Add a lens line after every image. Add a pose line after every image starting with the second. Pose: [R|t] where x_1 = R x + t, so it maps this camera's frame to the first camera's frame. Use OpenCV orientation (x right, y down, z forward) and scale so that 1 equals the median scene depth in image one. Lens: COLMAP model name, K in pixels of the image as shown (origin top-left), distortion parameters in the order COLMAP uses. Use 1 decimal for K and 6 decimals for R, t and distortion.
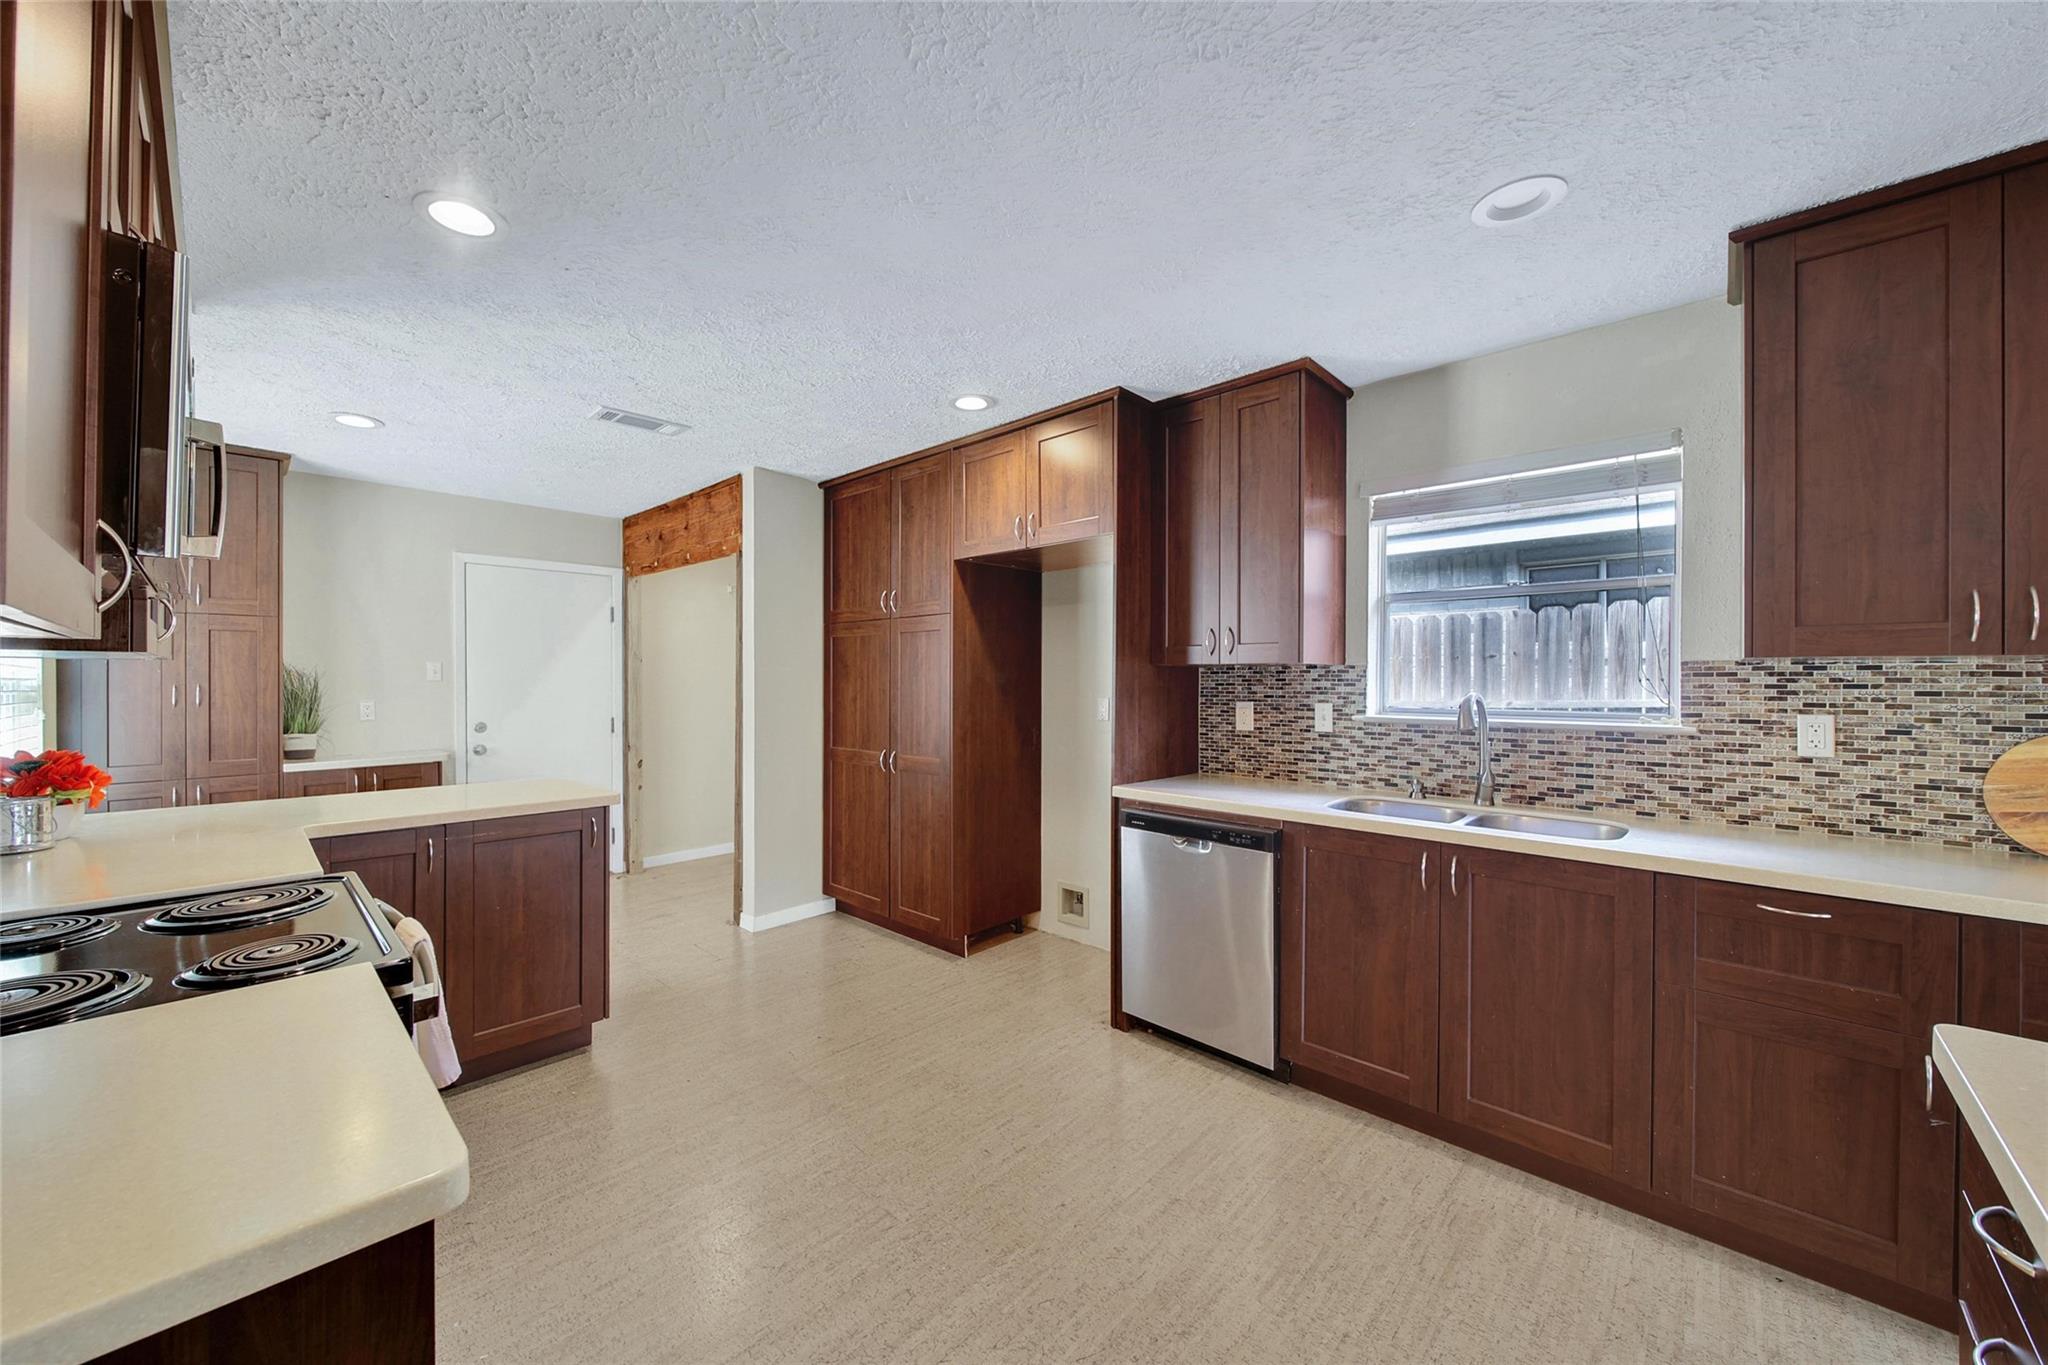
lens RADIAL K [[756.8, 0, 1024.0], [0, 756.8, 682.5], [0, 0, 1]] dist [-0.008315, -0.000116]
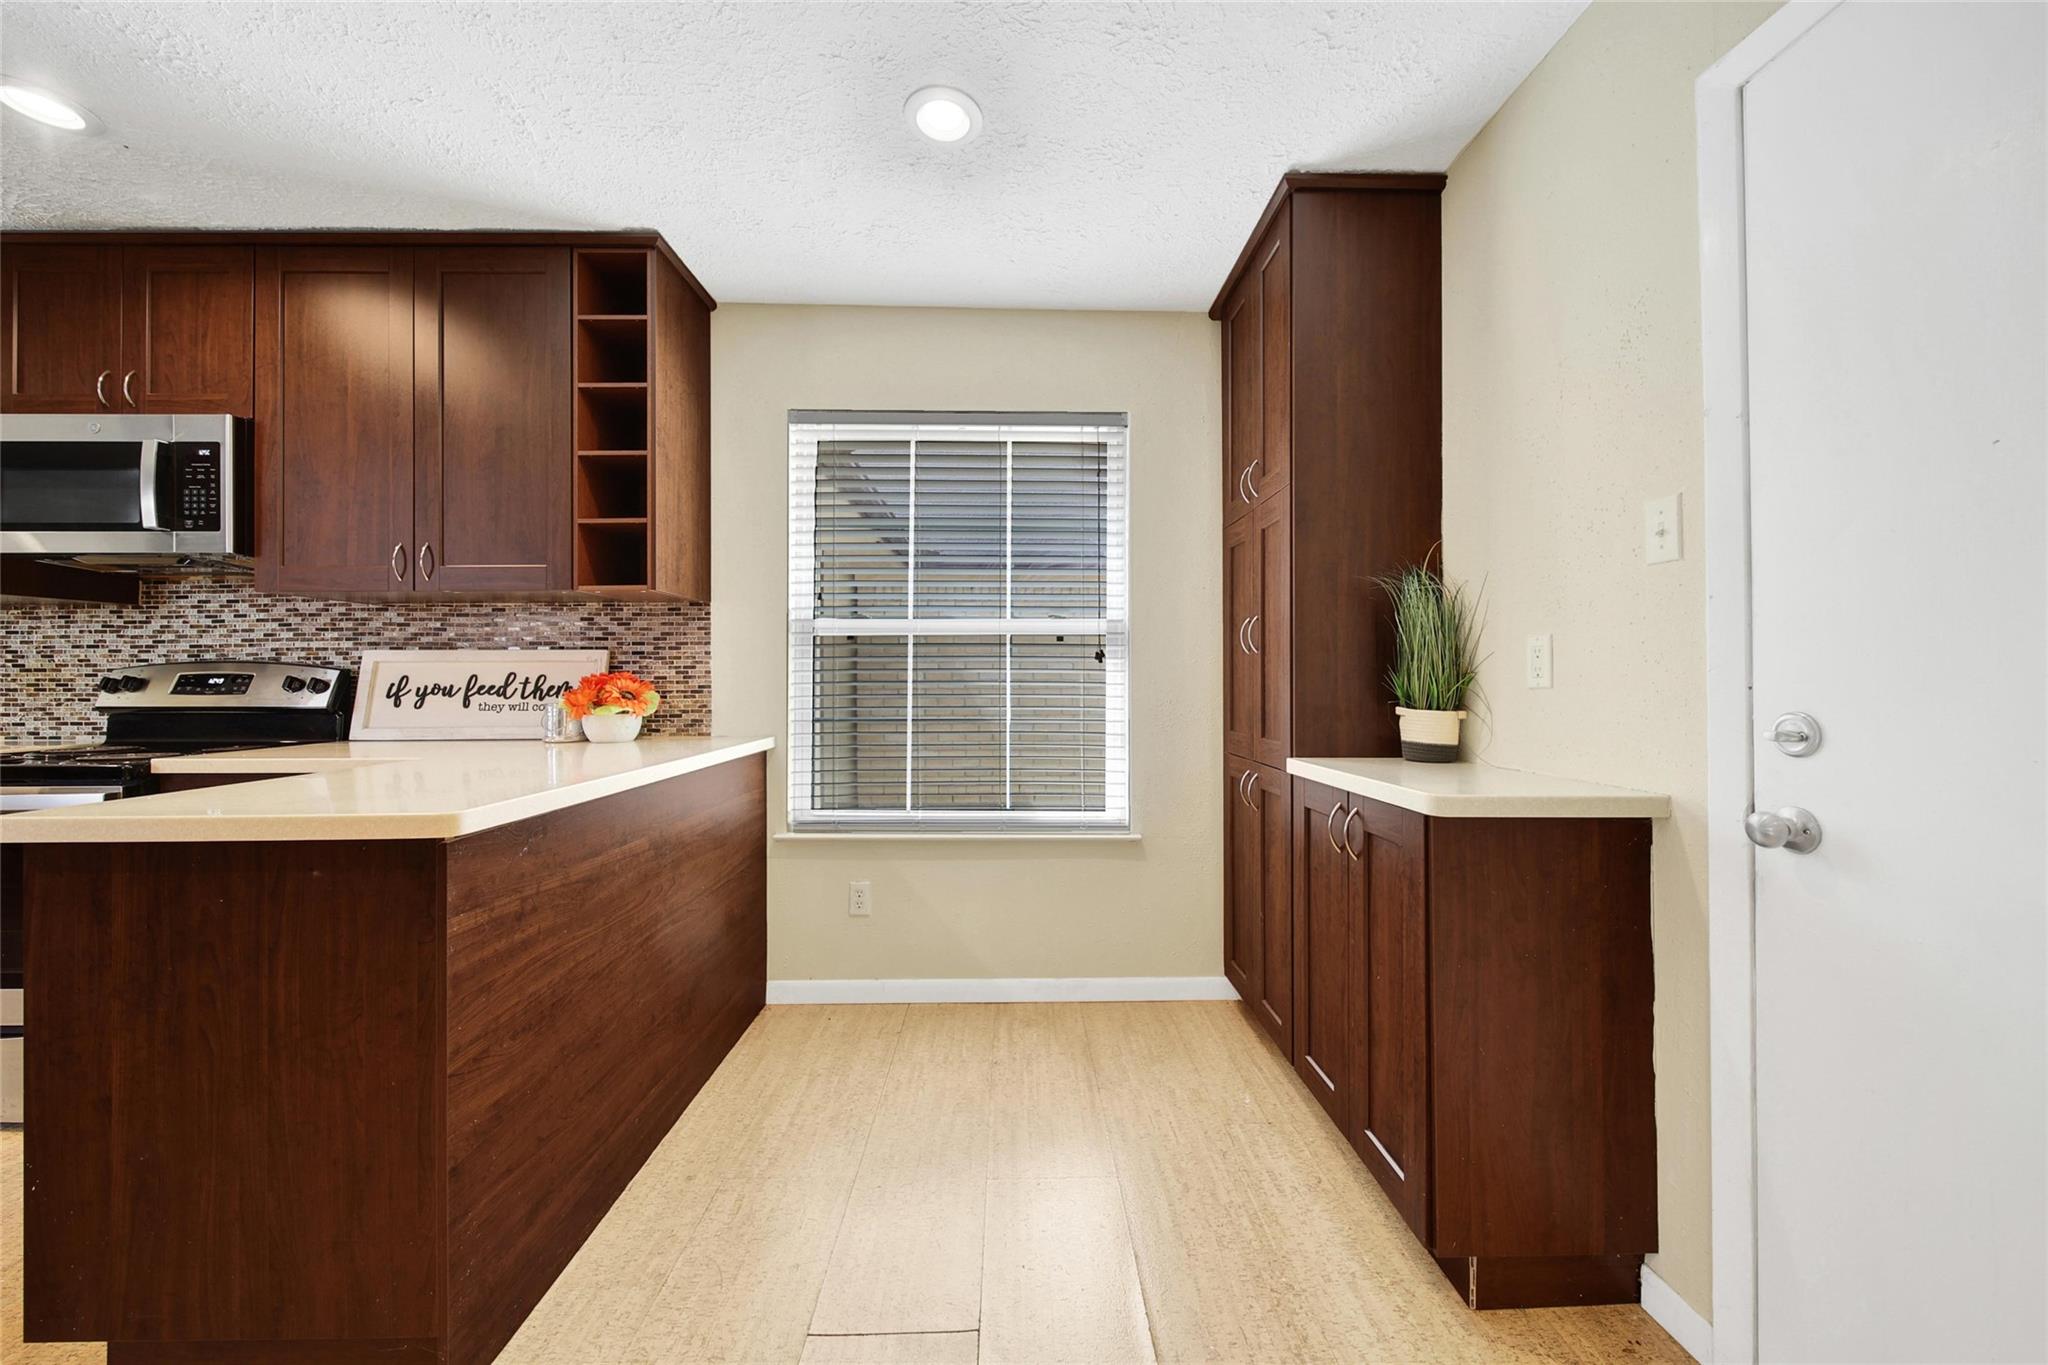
lens RADIAL K [[745.0, 0, 1028.4], [0, 745.0, 669.6], [0, 0, 1]] dist [-0.003089, -0.000689]
pose [[-0.712803, -0.006188, -0.701337, -0.444301], [-0.000752, 0.999967, -0.008058, 0.047235], [0.701364, -0.005216, -0.712784, 1.143985]]
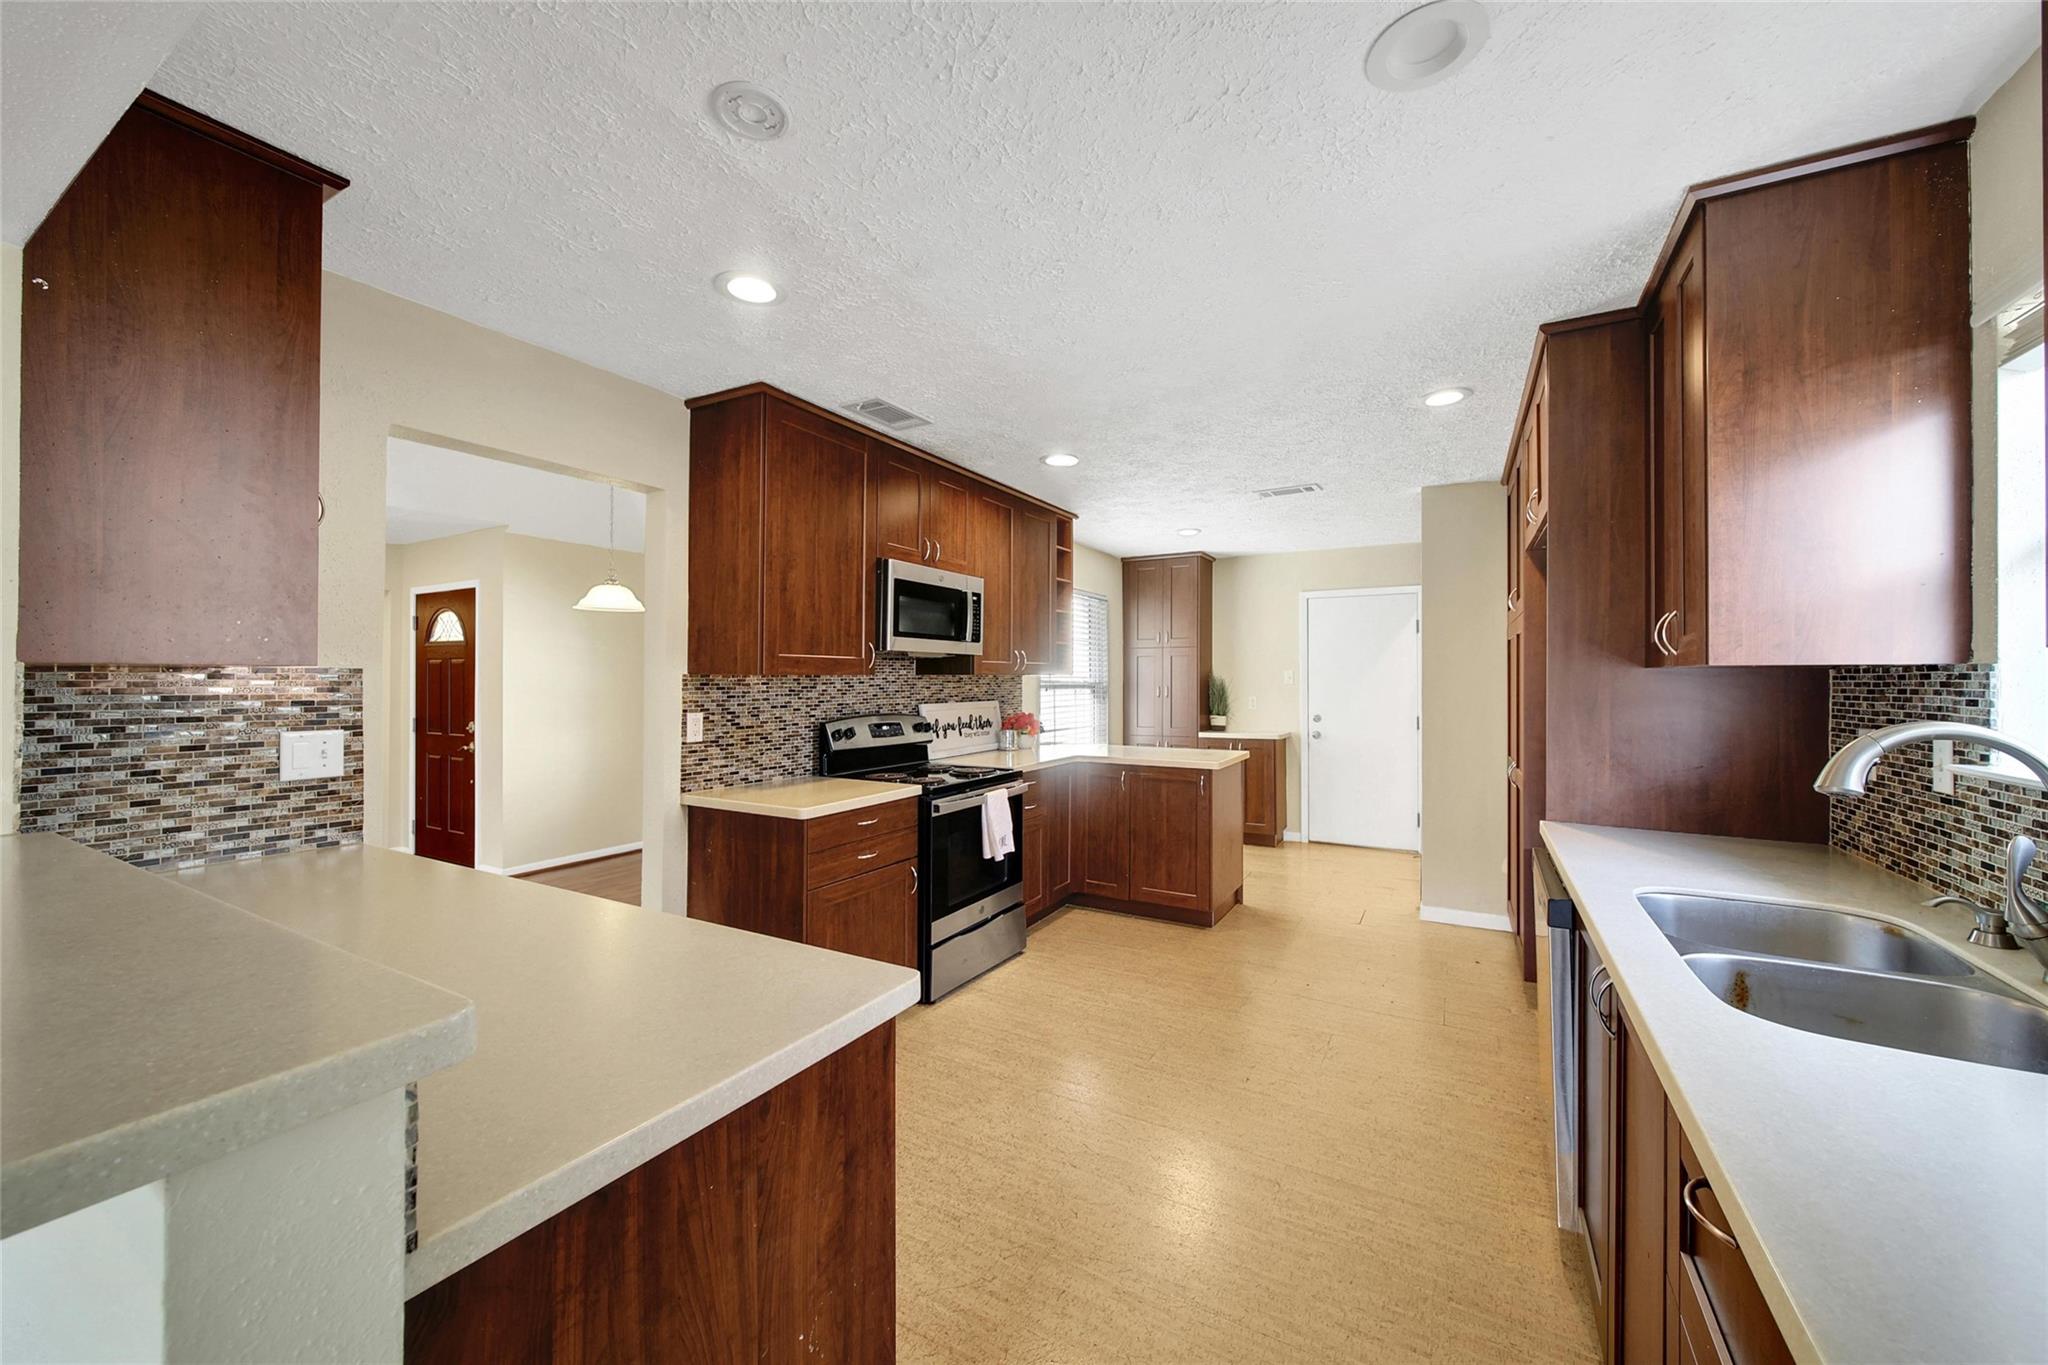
lens RADIAL K [[755.1, 0, 1029.2], [0, 755.1, 674.4], [0, 0, 1]] dist [-0.002864, -0.000555]
pose [[0.235315, -0.007297, -0.971892, 0.553854], [-0.004598, 0.999952, -0.008620, -0.006595], [0.971908, 0.006497, 0.235270, 0.198828]]
